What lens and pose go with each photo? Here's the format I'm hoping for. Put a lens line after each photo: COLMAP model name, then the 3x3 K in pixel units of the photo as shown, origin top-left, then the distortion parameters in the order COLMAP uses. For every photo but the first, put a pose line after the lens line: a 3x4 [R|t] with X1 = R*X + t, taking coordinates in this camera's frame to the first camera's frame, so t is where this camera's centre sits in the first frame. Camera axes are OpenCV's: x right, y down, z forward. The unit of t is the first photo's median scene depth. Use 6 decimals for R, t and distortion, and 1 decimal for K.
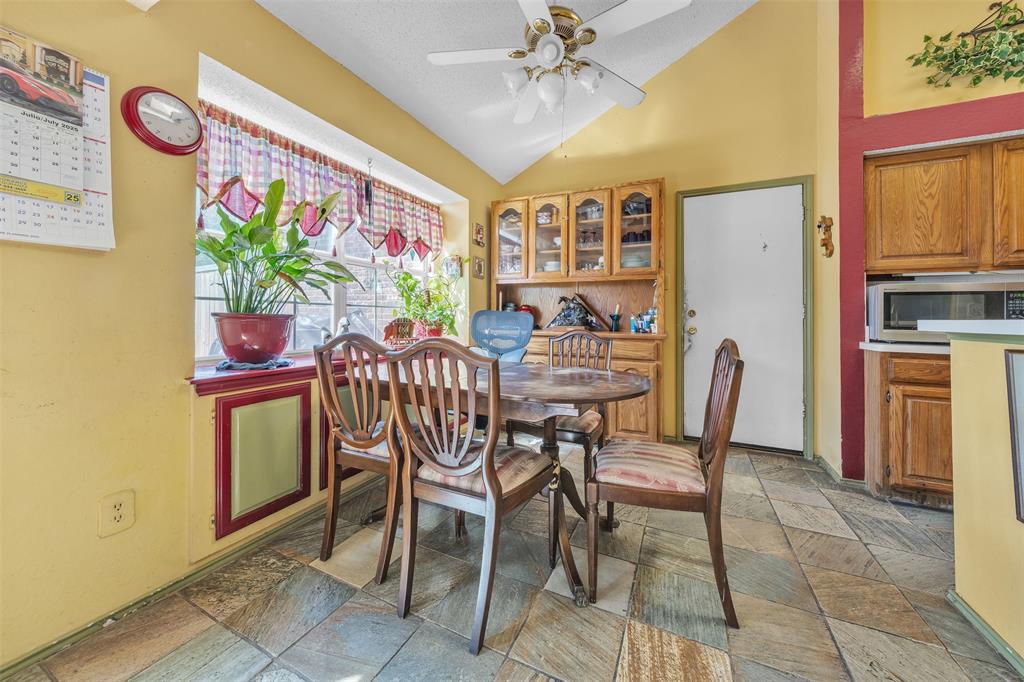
lens RADIAL K [[364.3, 0, 512.6], [0, 364.3, 313.7], [0, 0, 1]] dist [-0.000431, -0.000056]
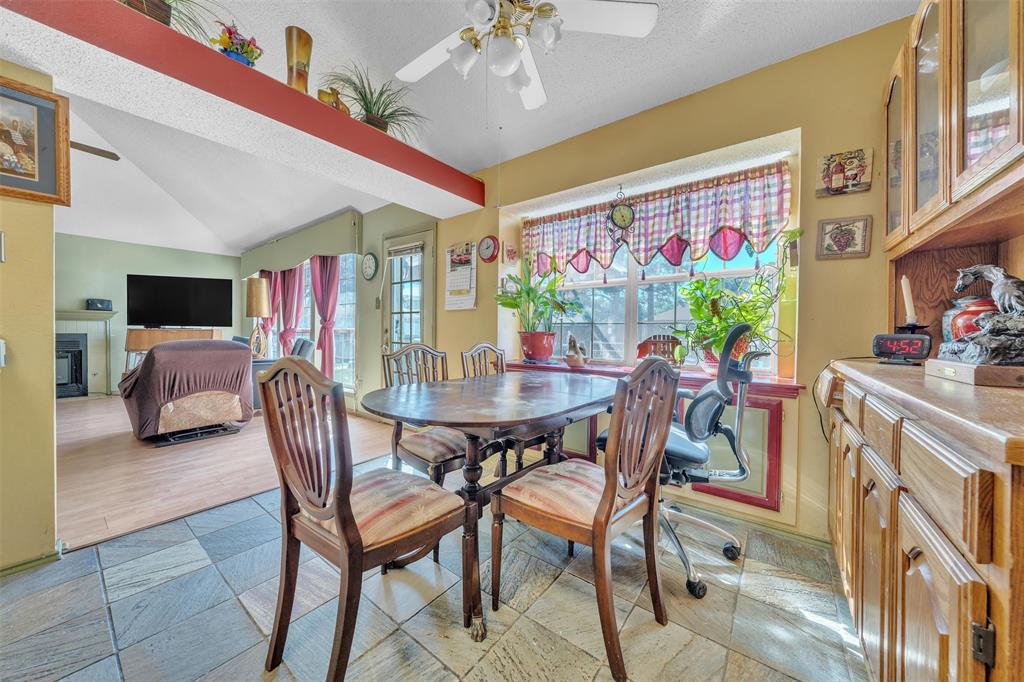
lens RADIAL K [[352.8, 0, 512.0], [0, 352.8, 341.0], [0, 0, 1]] dist [-0.000447, -0.000025]
pose [[-0.201316, 0.008166, -0.979492, 0.549893], [-0.000788, 0.999964, 0.008499, 0.013940], [0.979526, 0.002483, -0.201302, 0.743049]]
